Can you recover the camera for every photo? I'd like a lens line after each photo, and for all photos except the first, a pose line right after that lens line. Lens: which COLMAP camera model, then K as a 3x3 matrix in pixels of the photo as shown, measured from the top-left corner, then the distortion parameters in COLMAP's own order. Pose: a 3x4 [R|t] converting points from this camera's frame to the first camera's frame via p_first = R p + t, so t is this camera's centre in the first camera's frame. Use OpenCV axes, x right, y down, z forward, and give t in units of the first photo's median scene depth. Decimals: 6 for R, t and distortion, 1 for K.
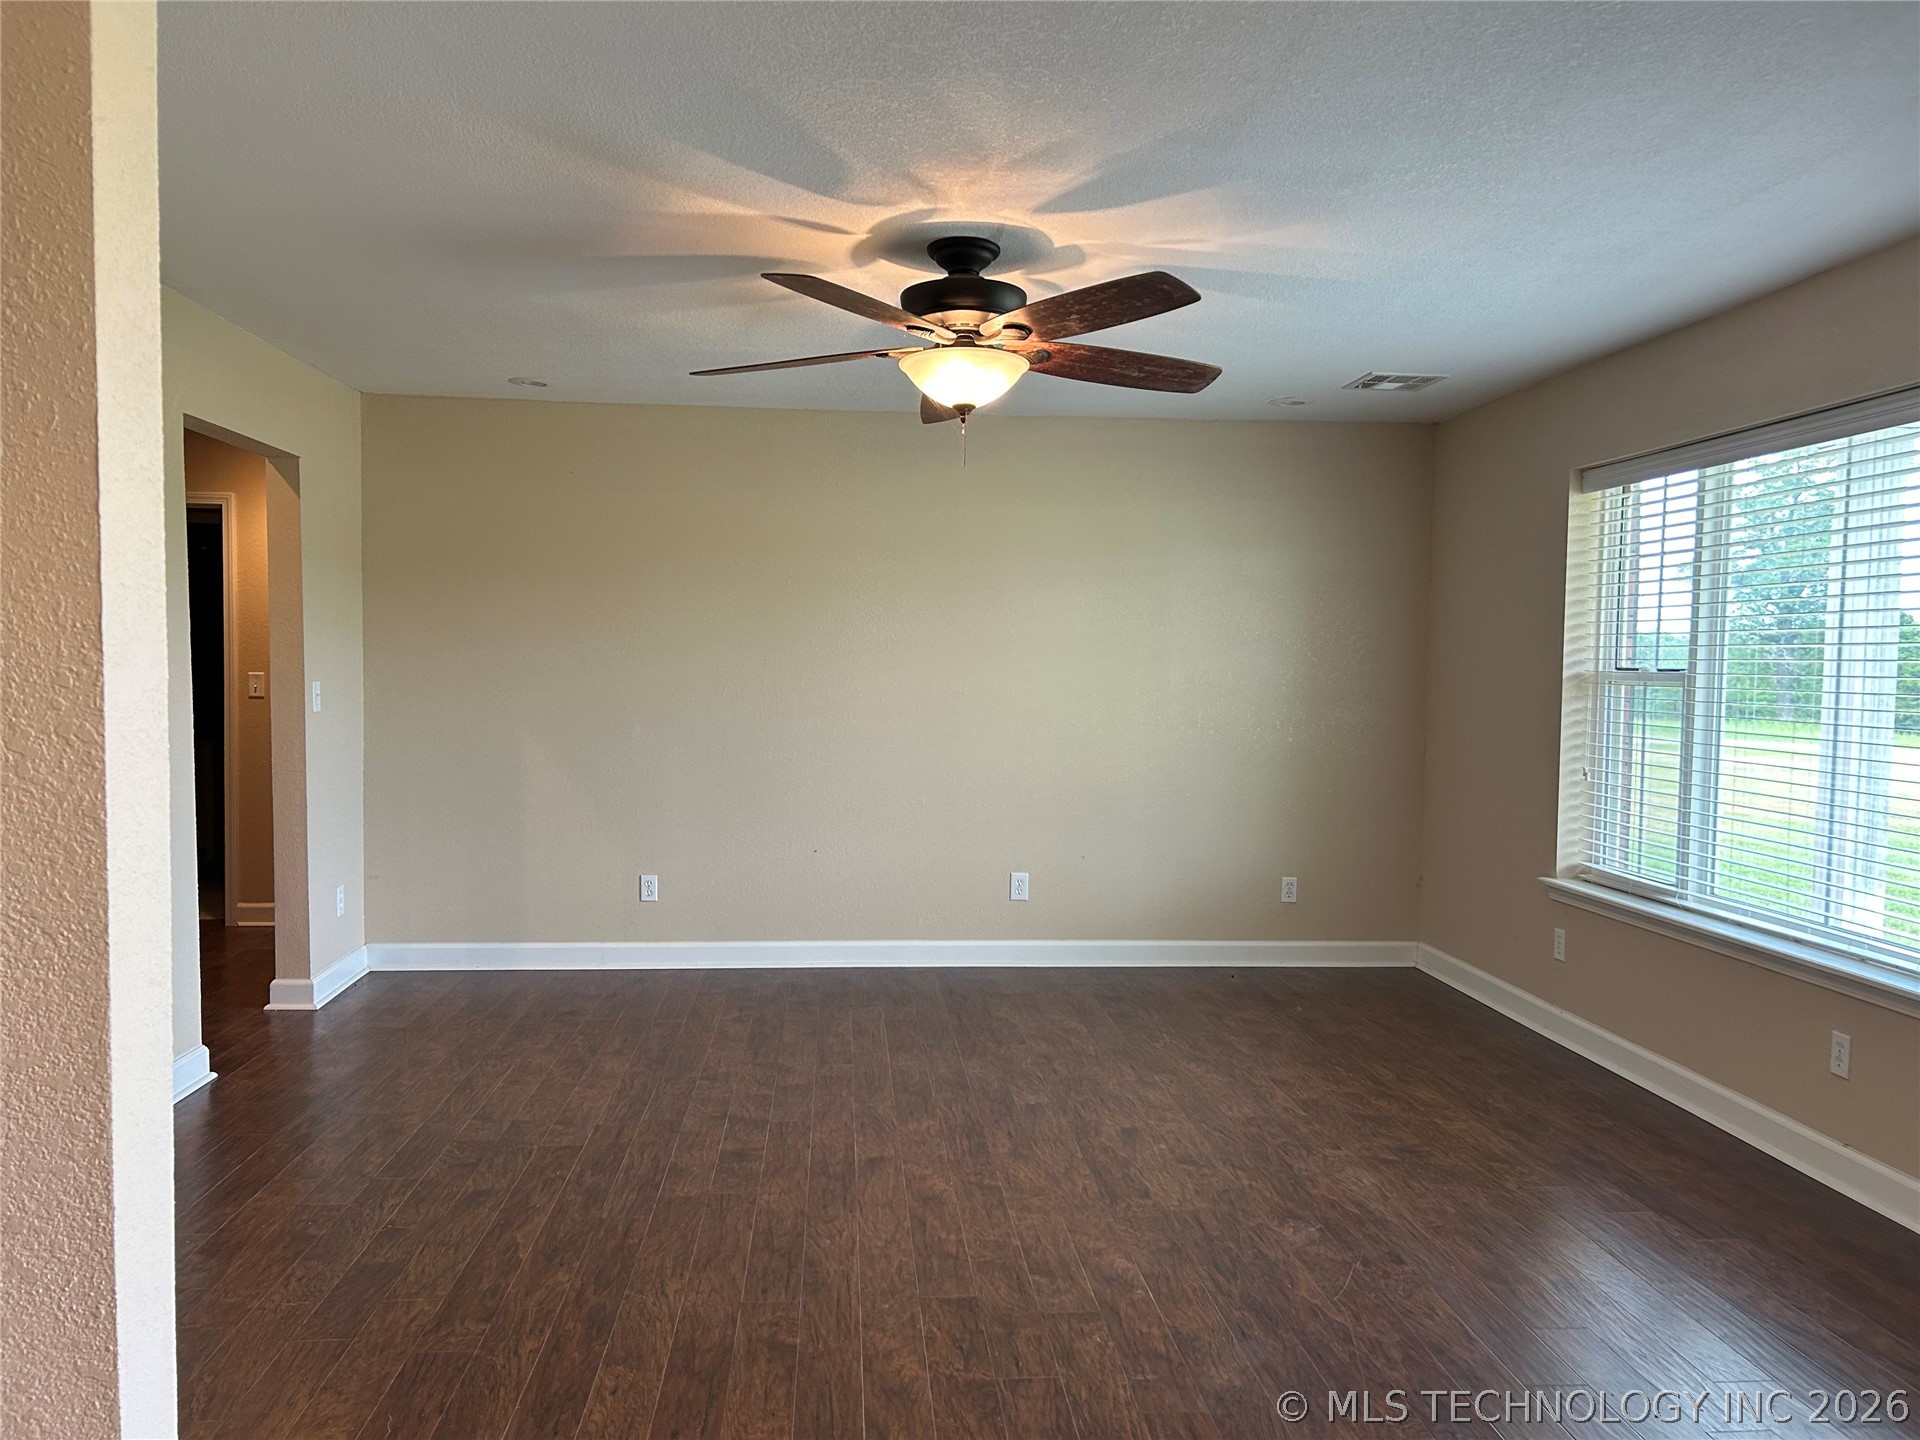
lens RADIAL K [[1447.5, 0, 958.7], [0, 1447.5, 719.1], [0, 0, 1]] dist [0.026194, -0.036992]
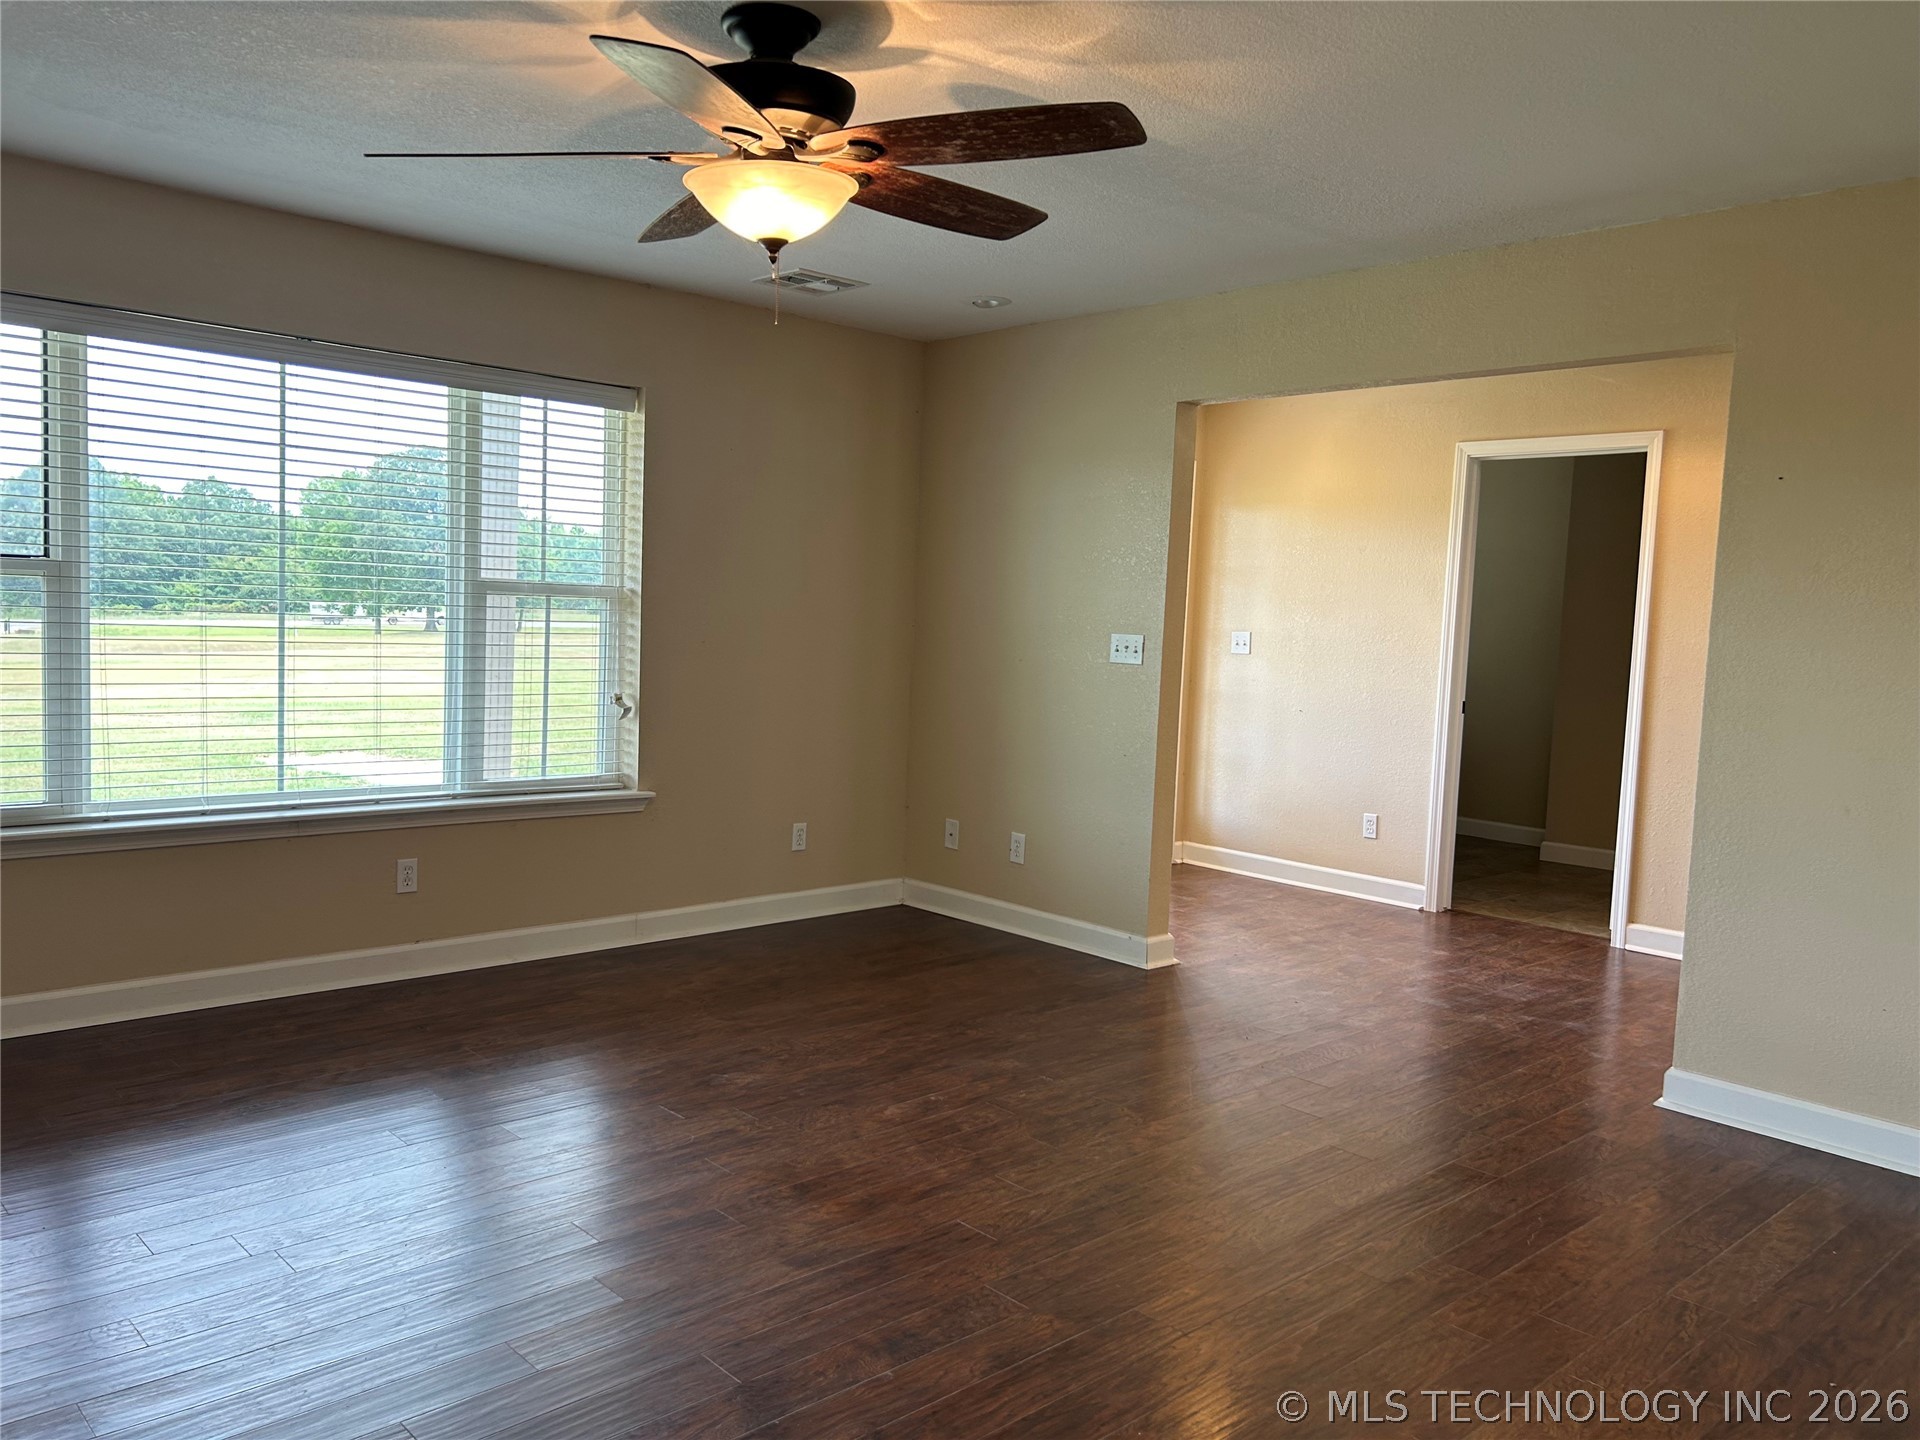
lens RADIAL K [[1447.5, 0, 964.3], [0, 1447.5, 713.4], [0, 0, 1]] dist [0.026194, -0.036992]
pose [[-0.619619, -0.095756, 0.779040, -0.740401], [-0.013488, 0.993683, 0.111411, -0.063059], [-0.784787, 0.058524, -0.616996, 1.547641]]
